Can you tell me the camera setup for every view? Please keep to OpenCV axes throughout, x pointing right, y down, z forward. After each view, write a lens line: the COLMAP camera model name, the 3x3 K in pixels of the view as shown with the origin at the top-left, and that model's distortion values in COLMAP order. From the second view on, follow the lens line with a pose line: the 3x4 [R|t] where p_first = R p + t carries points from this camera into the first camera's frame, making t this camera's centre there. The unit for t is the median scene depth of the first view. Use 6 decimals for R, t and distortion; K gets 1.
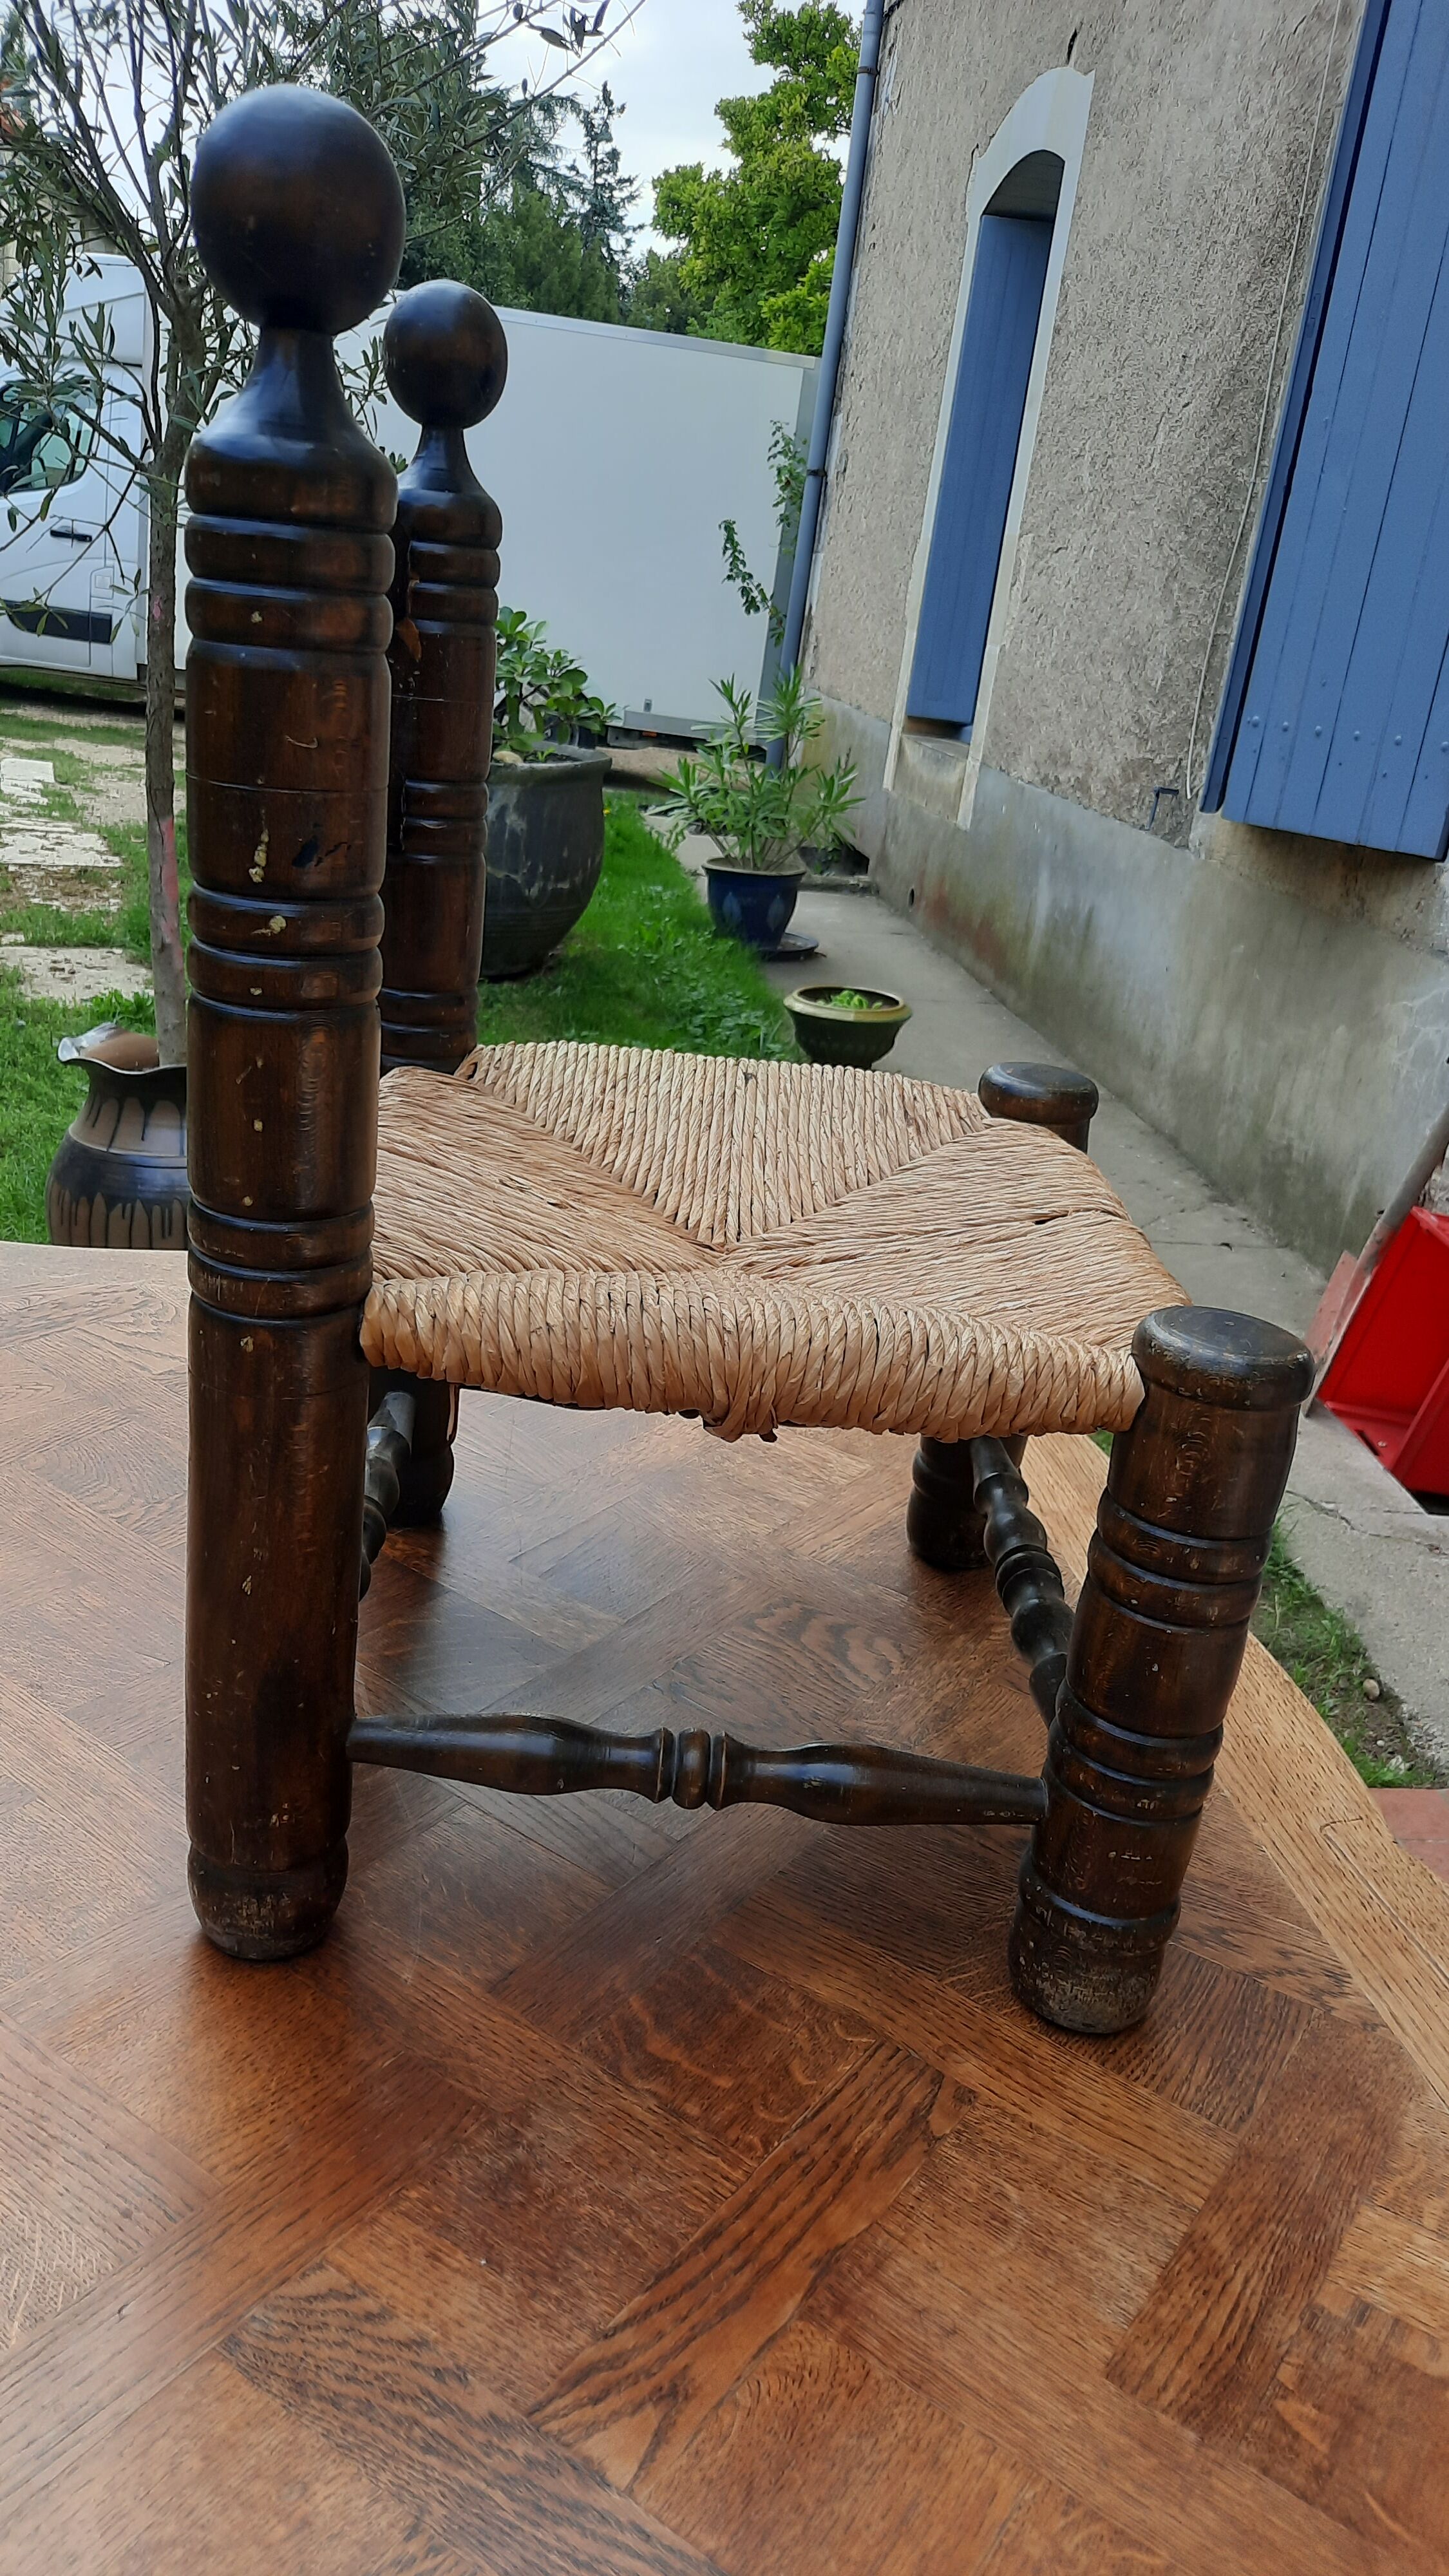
lens RADIAL K [[1899.7, 0, 710.3], [0, 1899.7, 1284.5], [0, 0, 1]] dist [0.058437, -0.043352]
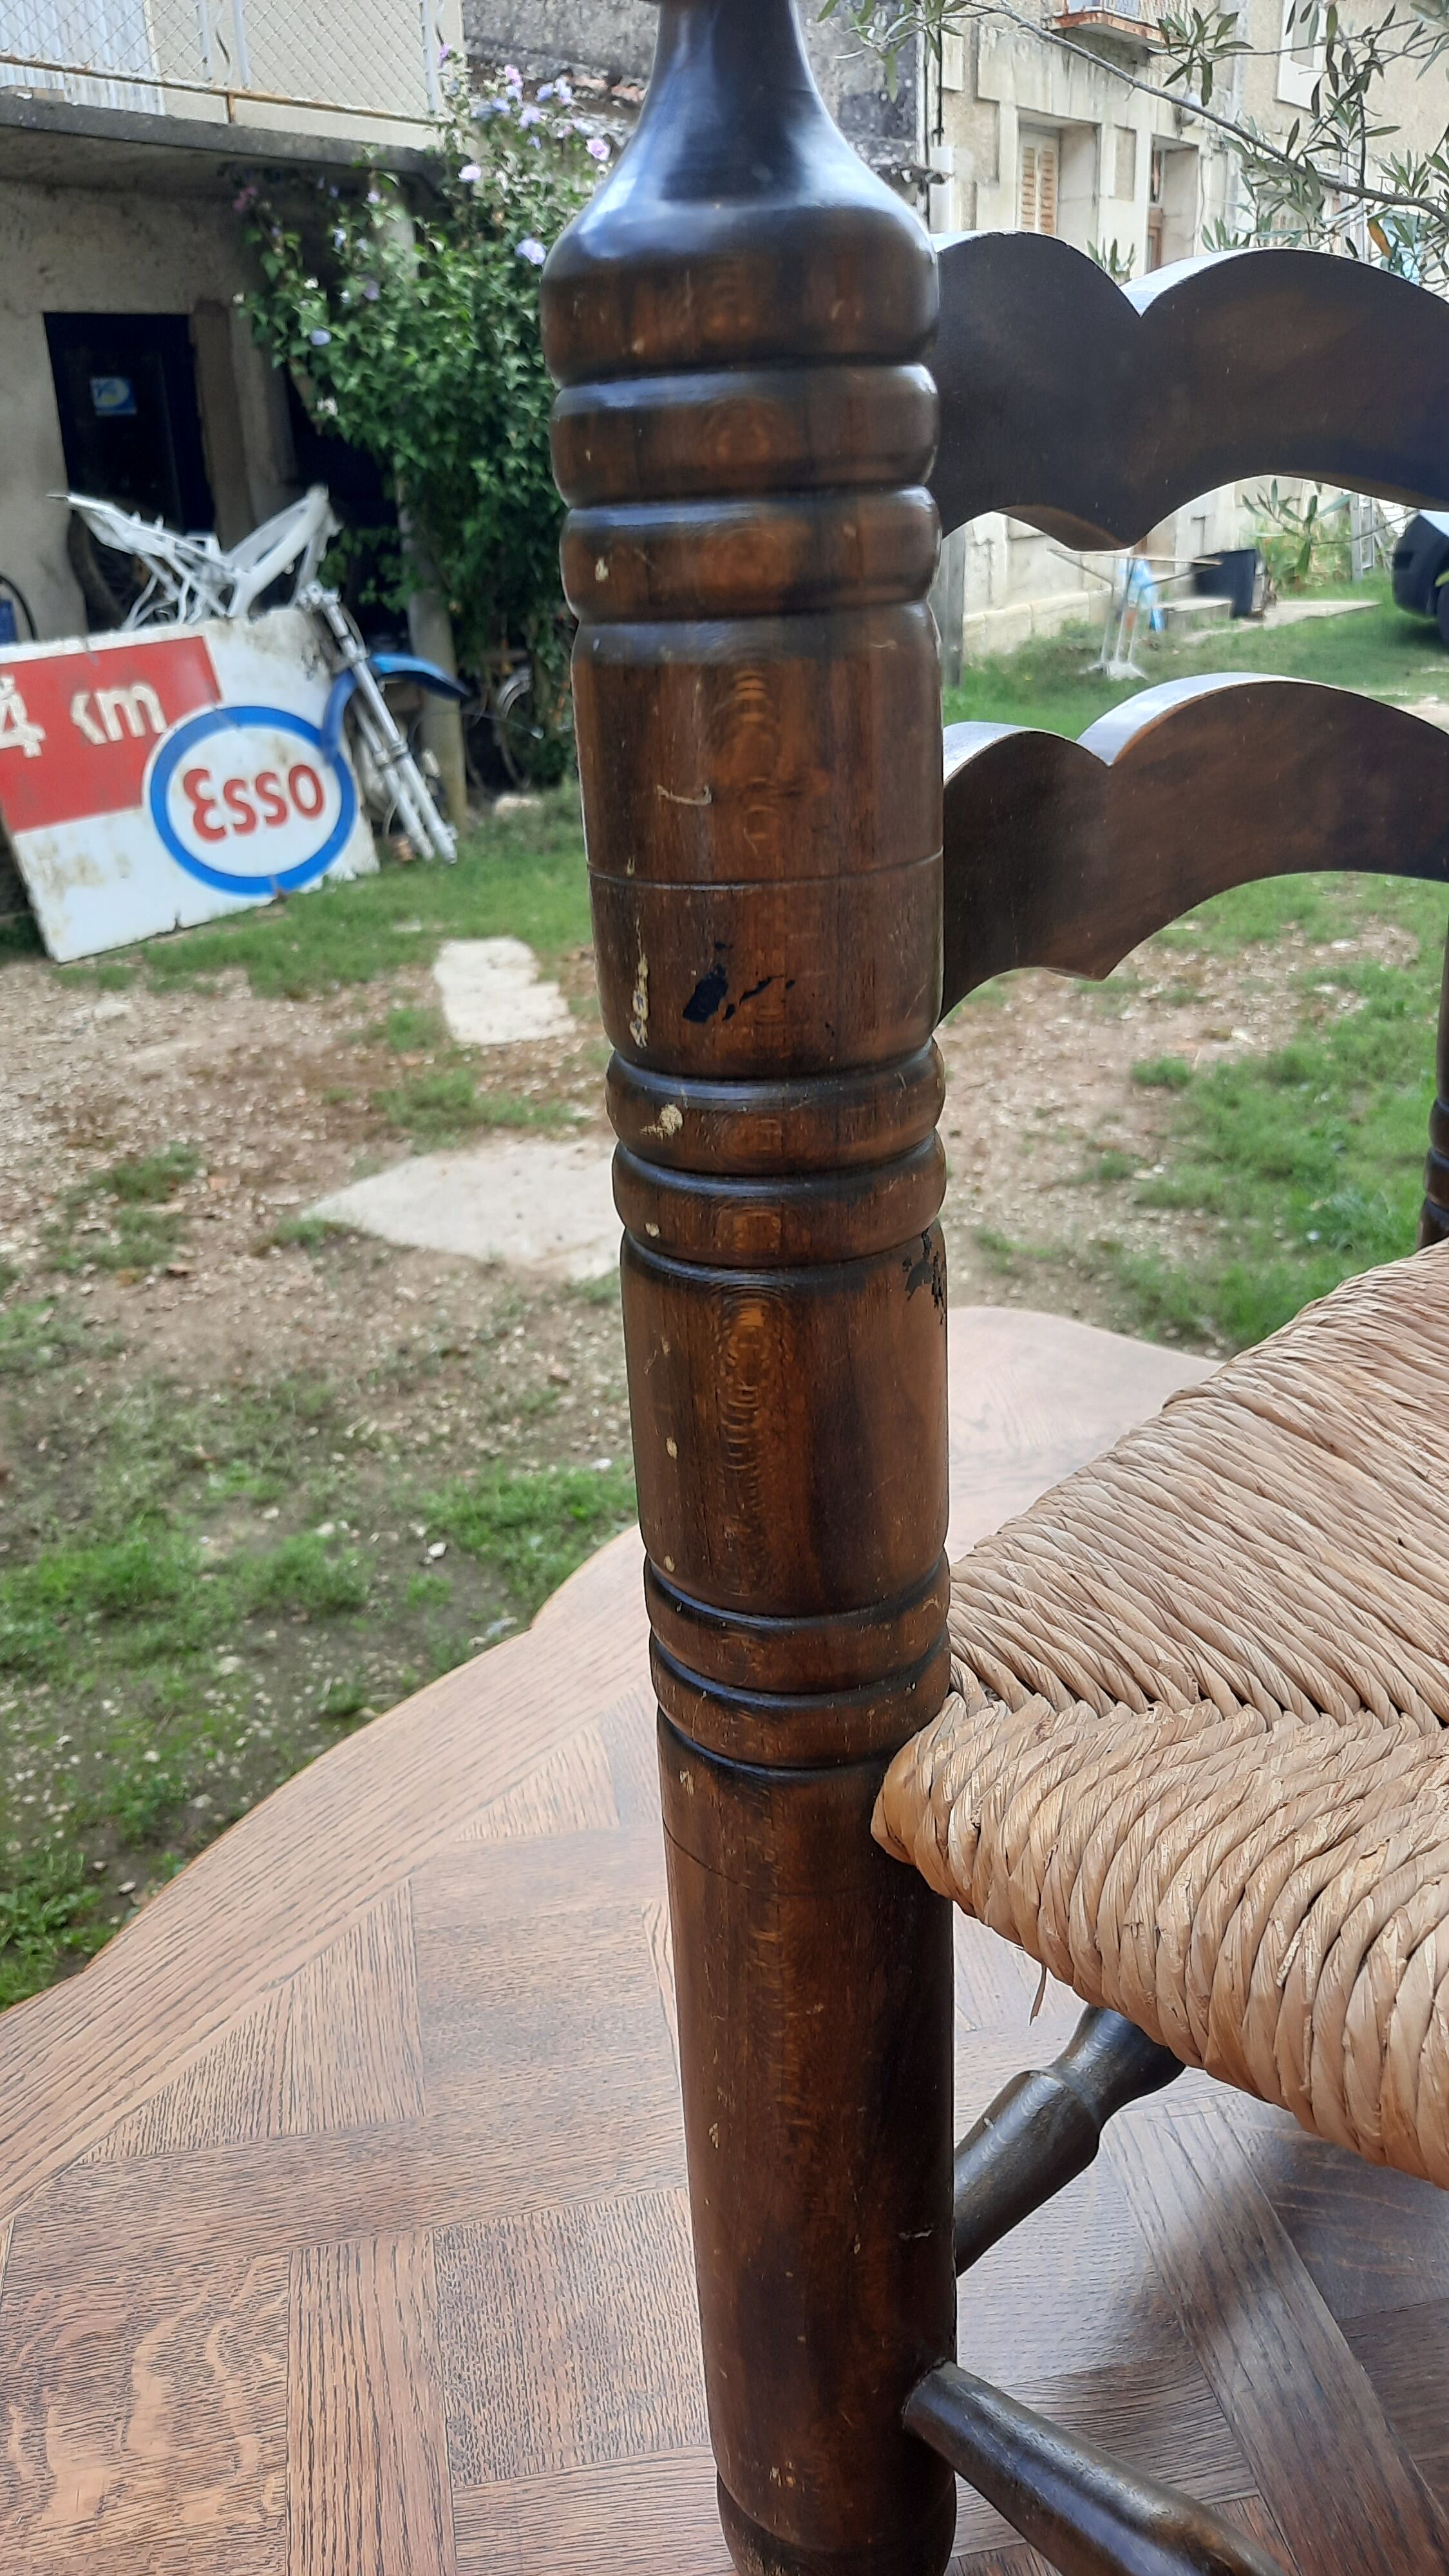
lens RADIAL K [[1899.7, 0, 710.3], [0, 1899.7, 1284.5], [0, 0, 1]] dist [0.058437, -0.043352]
pose [[0.683076, 0.139917, -0.716820, 0.183304], [-0.118170, 0.989719, 0.080577, -0.184170], [0.720724, 0.029666, 0.692587, 0.614160]]
